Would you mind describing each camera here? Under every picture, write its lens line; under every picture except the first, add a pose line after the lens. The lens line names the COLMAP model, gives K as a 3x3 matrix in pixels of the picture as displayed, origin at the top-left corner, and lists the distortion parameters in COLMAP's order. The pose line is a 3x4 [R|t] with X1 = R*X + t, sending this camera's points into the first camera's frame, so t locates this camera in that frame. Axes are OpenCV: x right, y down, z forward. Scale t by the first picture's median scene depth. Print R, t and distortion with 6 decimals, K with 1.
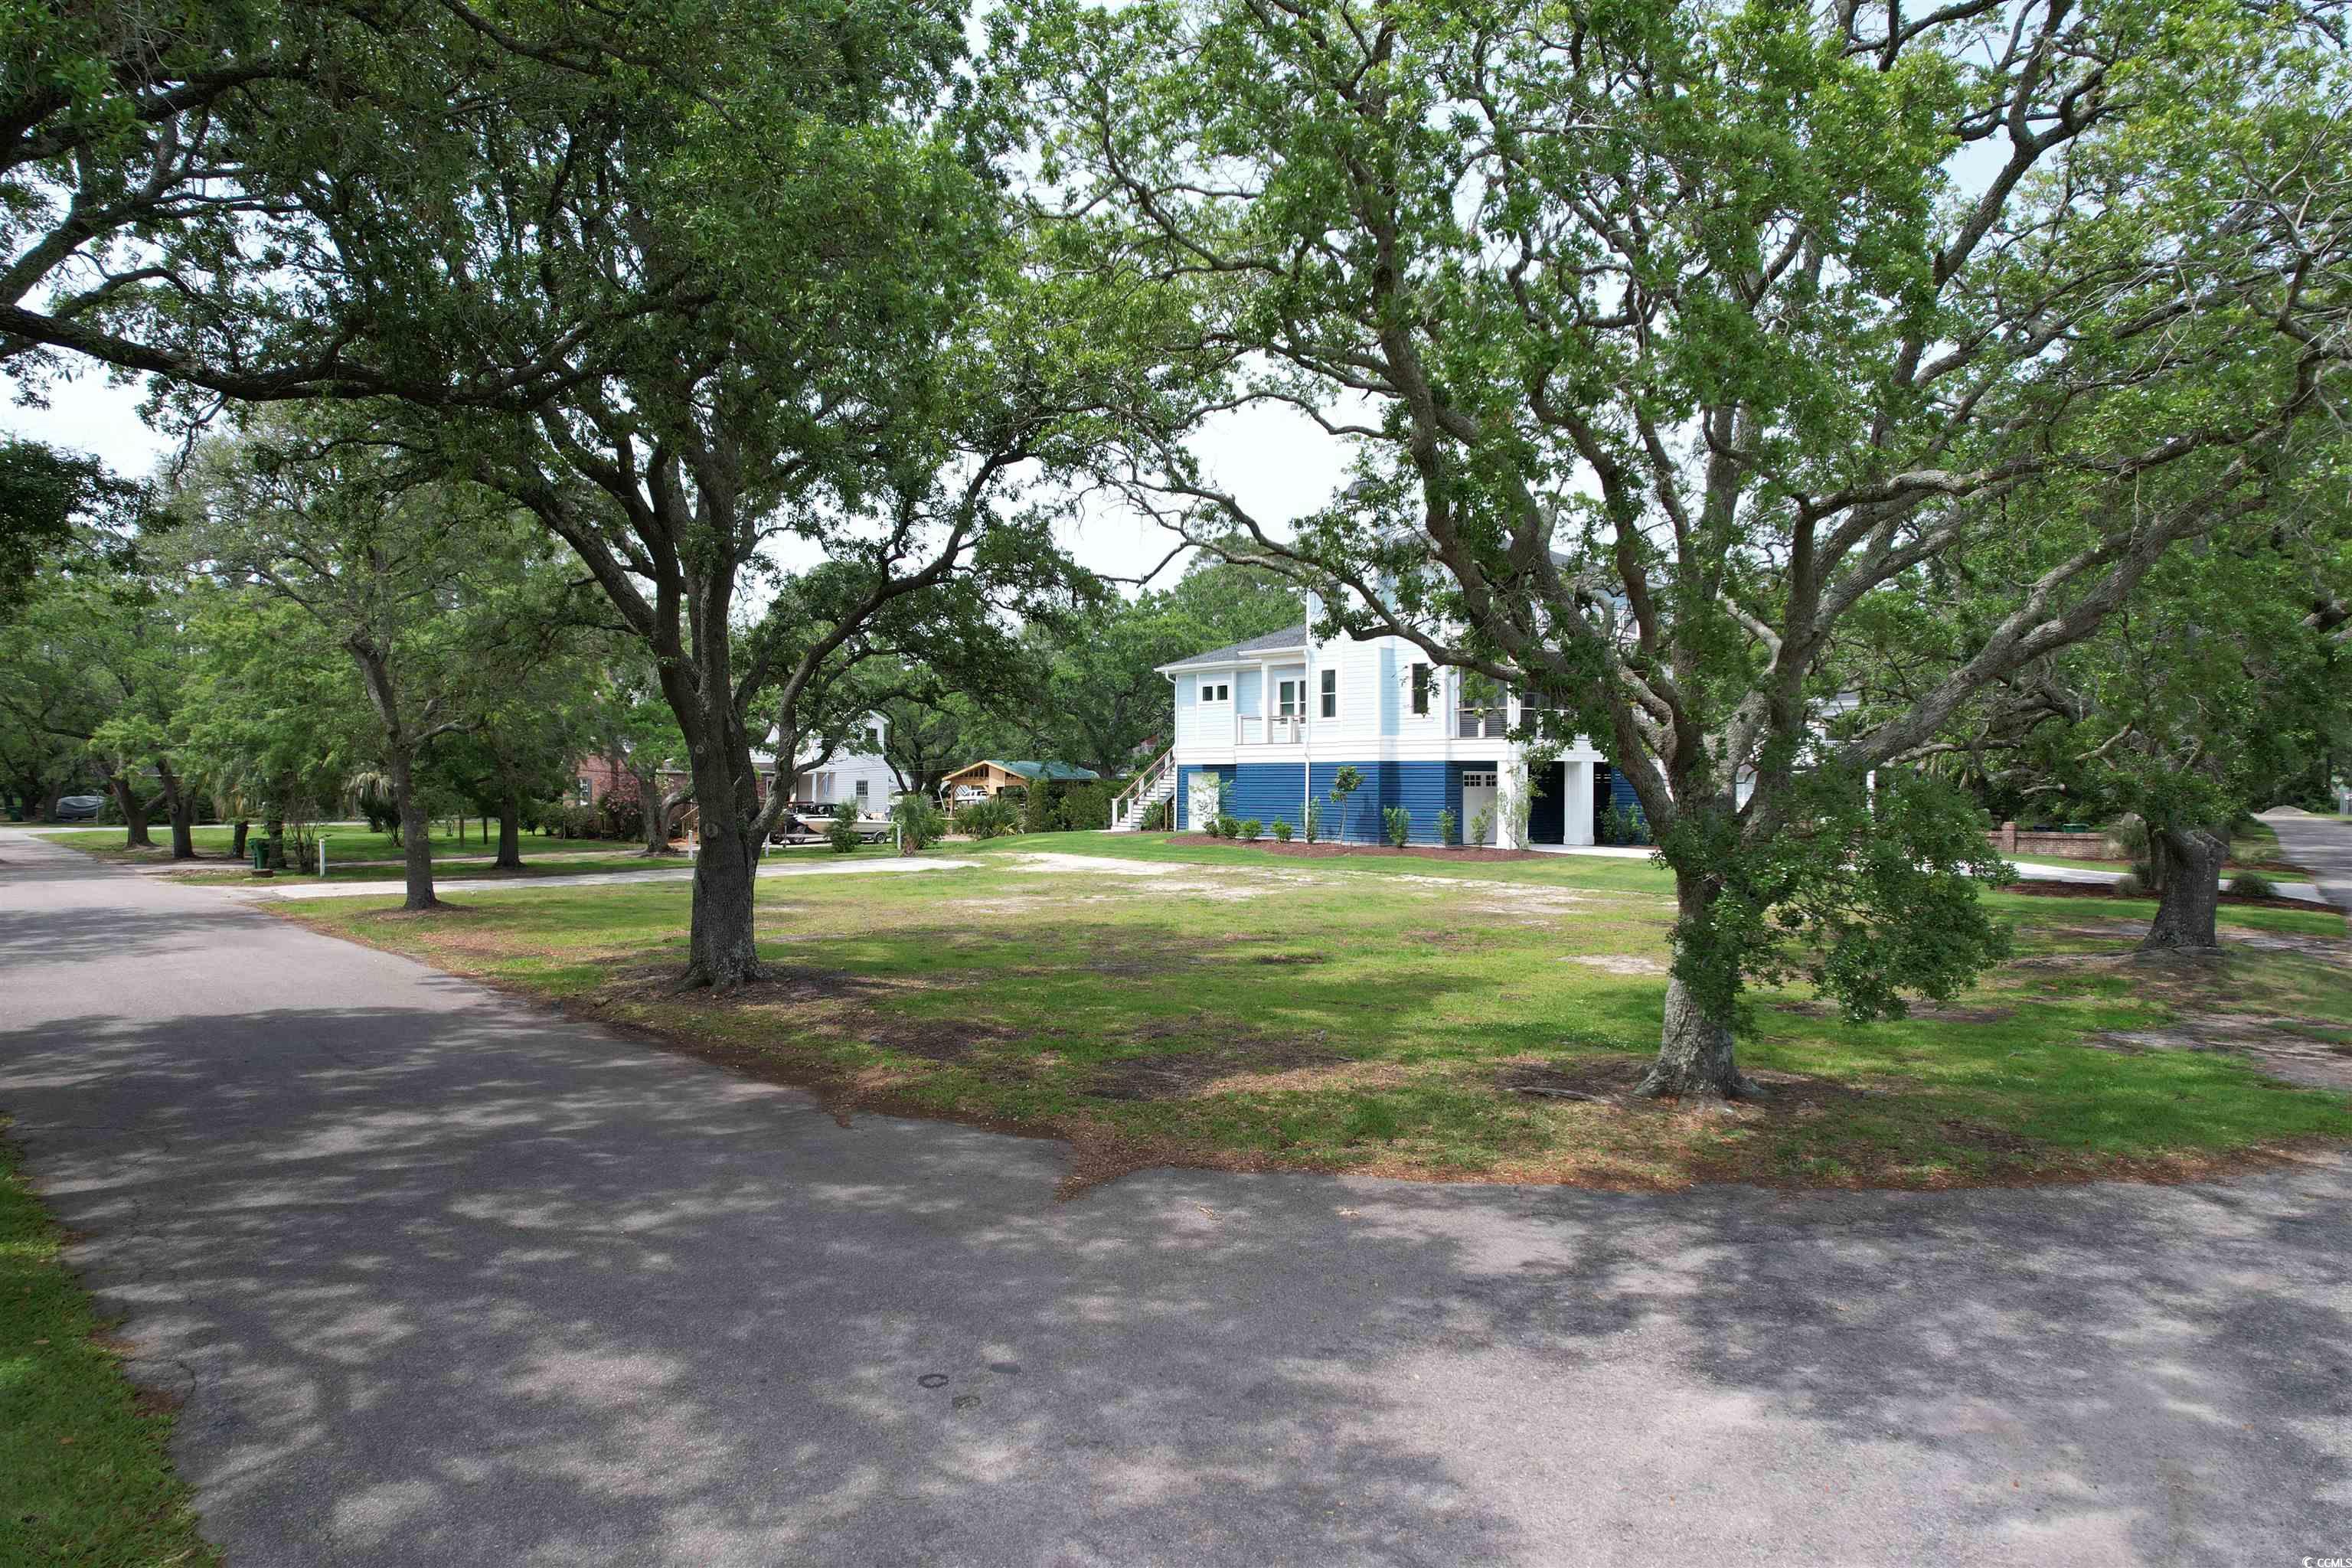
lens RADIAL K [[1489.8, 0, 1176.0], [0, 1489.8, 784.0], [0, 0, 1]] dist [-0.031696, 0.002127]
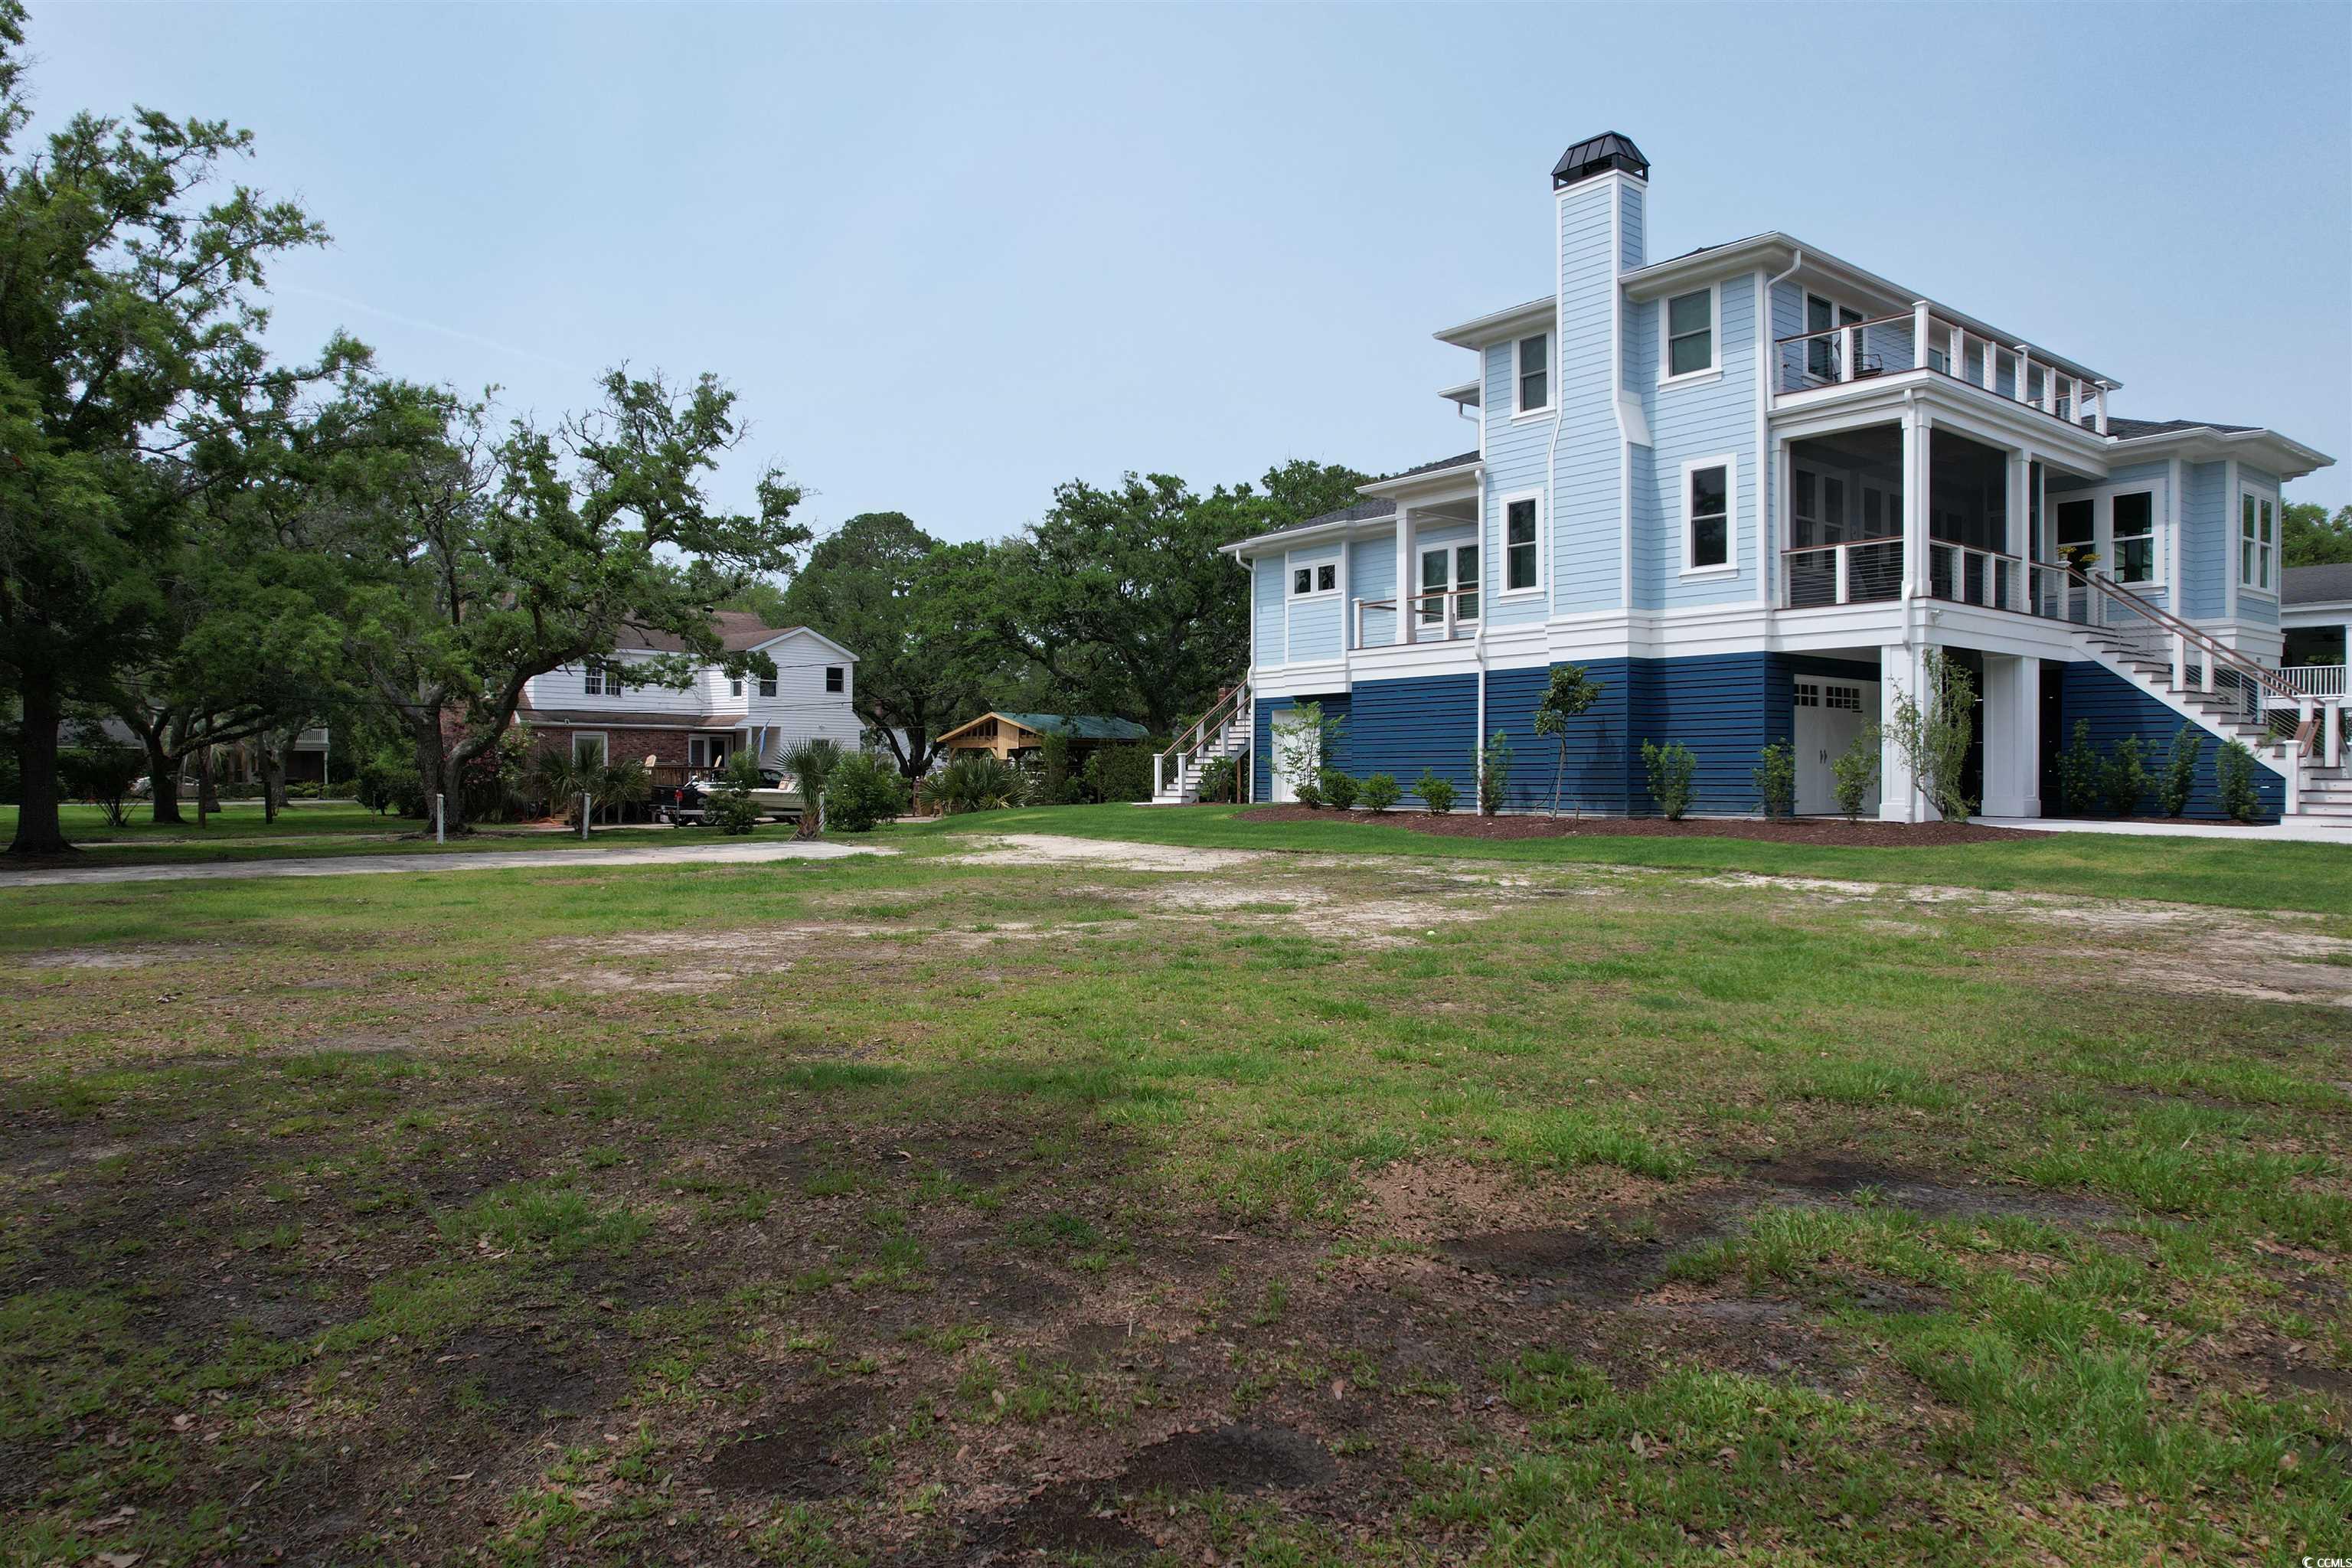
lens RADIAL K [[1489.8, 0, 1176.0], [0, 1489.8, 784.0], [0, 0, 1]] dist [-0.031696, 0.002127]
pose [[0.997957, 0.000919, -0.063890, 0.008863], [-0.000830, 0.999999, 0.001423, 0.024774], [0.063891, -0.001367, 0.997956, 0.401423]]
